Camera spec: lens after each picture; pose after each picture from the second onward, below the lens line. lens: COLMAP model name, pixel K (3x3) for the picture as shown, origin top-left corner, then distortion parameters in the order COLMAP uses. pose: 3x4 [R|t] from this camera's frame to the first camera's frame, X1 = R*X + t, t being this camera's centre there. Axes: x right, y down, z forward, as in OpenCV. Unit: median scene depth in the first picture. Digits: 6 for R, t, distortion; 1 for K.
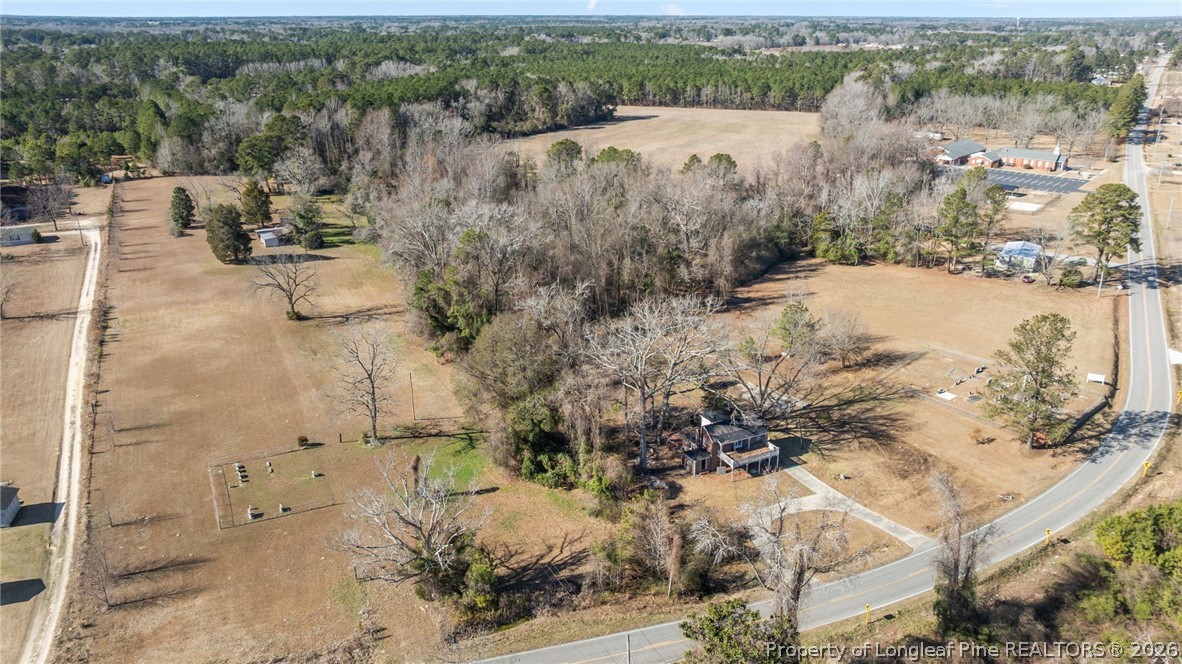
lens RADIAL K [[843.3, 0, 602.7], [0, 843.3, 330.6], [0, 0, 1]] dist [-0.043794, 0.045325]
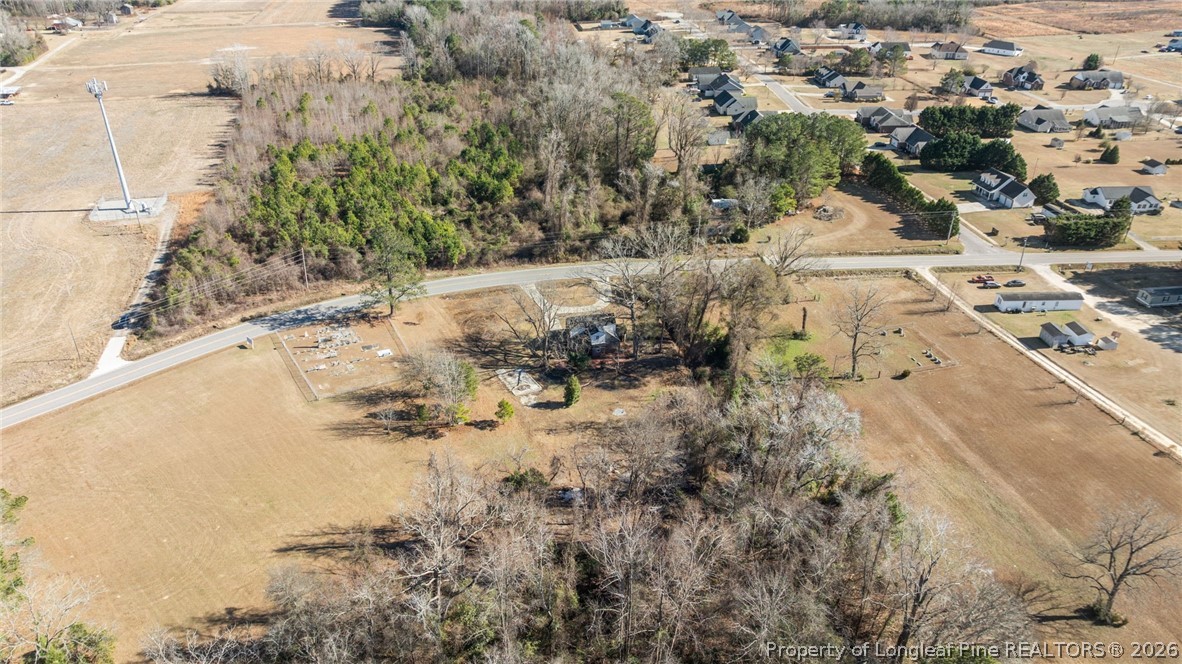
lens RADIAL K [[843.3, 0, 594.3], [0, 843.3, 332.6], [0, 0, 1]] dist [-0.043794, 0.045325]
pose [[-0.975819, -0.114878, 0.185958, -0.095973], [0.069358, 0.644052, 0.761831, -0.768259], [-0.207284, 0.756307, -0.620510, 1.520895]]
